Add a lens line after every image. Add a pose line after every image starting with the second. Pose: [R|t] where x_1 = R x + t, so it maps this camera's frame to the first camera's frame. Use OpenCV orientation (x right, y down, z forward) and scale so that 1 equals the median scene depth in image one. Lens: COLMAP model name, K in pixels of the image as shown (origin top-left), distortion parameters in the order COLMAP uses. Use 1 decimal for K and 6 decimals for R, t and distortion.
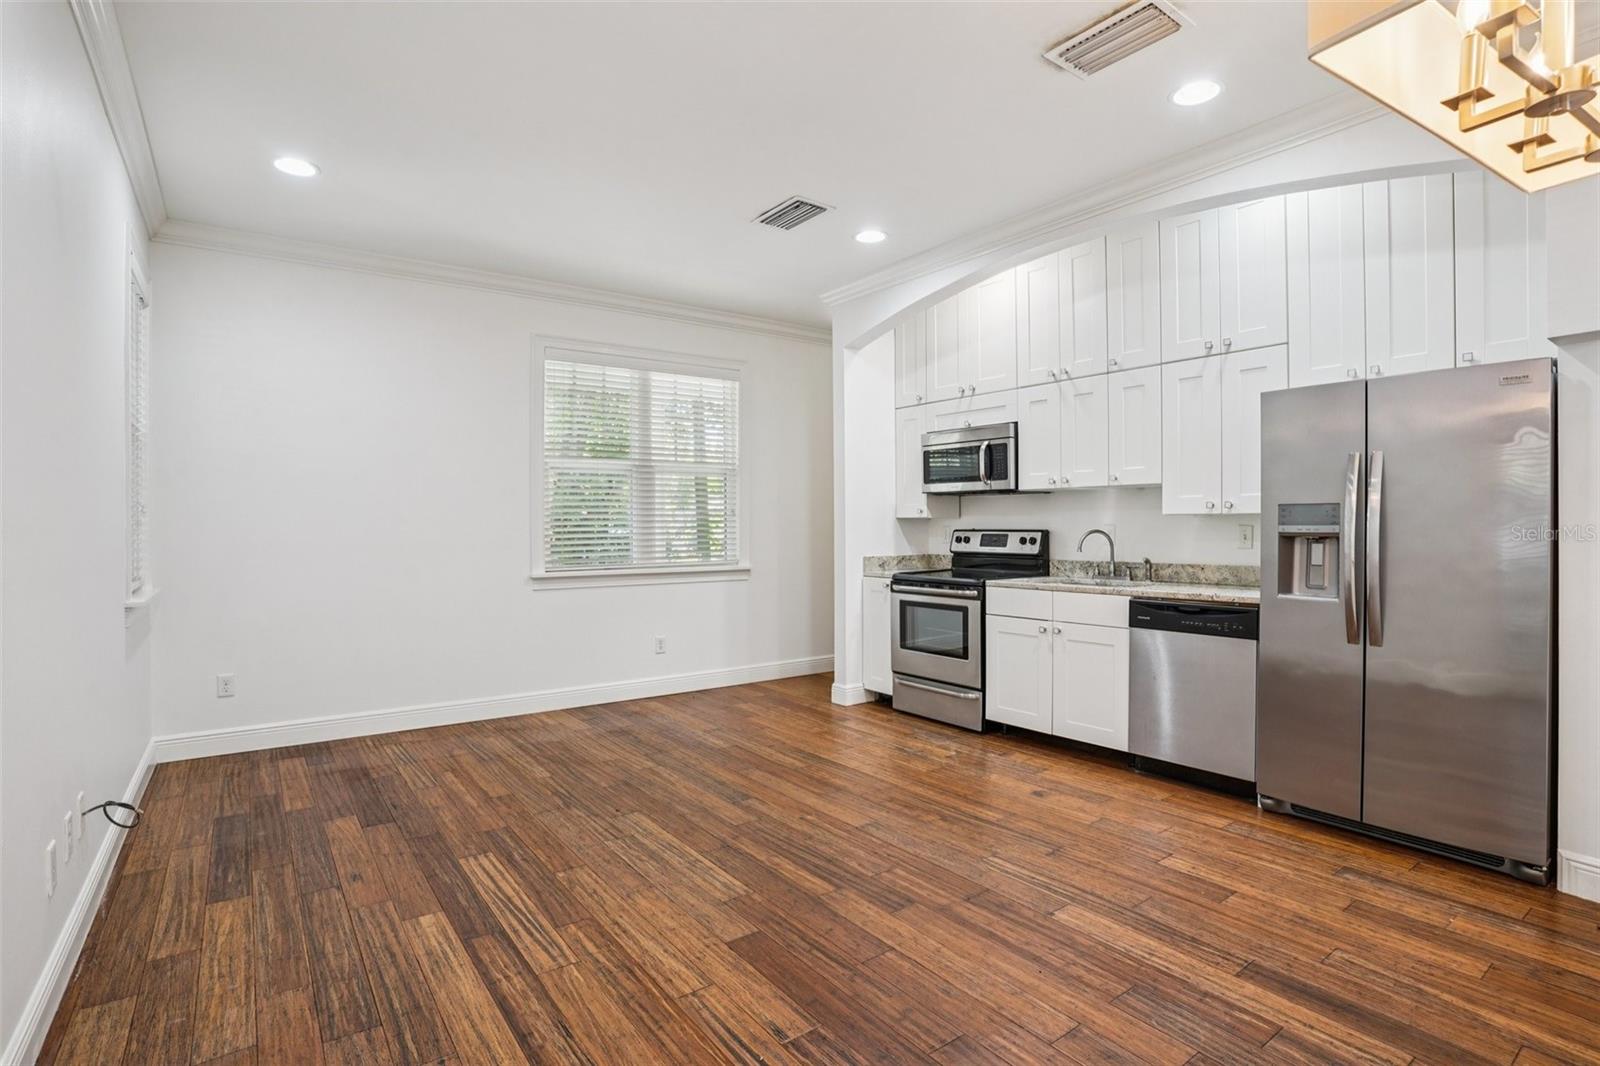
lens RADIAL K [[792.5, 0, 800.0], [0, 792.5, 533.0], [0, 0, 1]] dist [-0.080824, 0.038979]
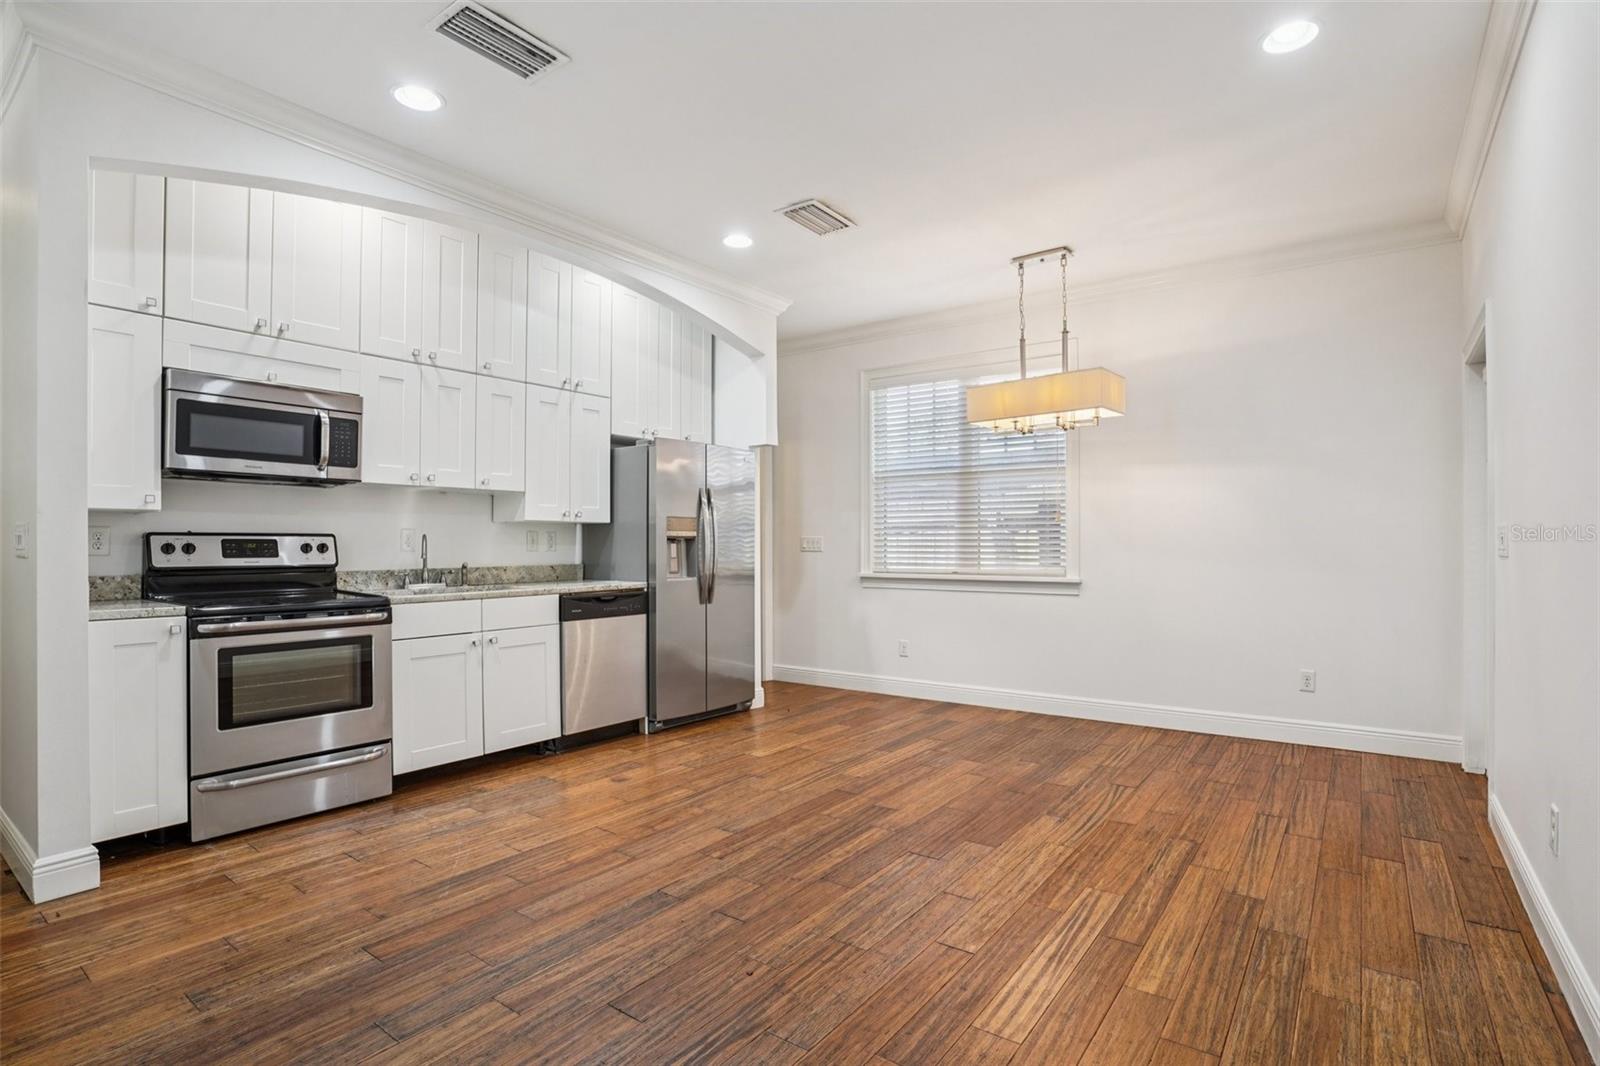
lens RADIAL K [[792.5, 0, 800.0], [0, 792.5, 533.0], [0, 0, 1]] dist [-0.080824, 0.038979]
pose [[-0.304424, 0.018346, 0.952360, -0.844261], [0.010748, 0.999817, -0.015825, 0.018824], [-0.952476, 0.005418, -0.304566, 1.163503]]
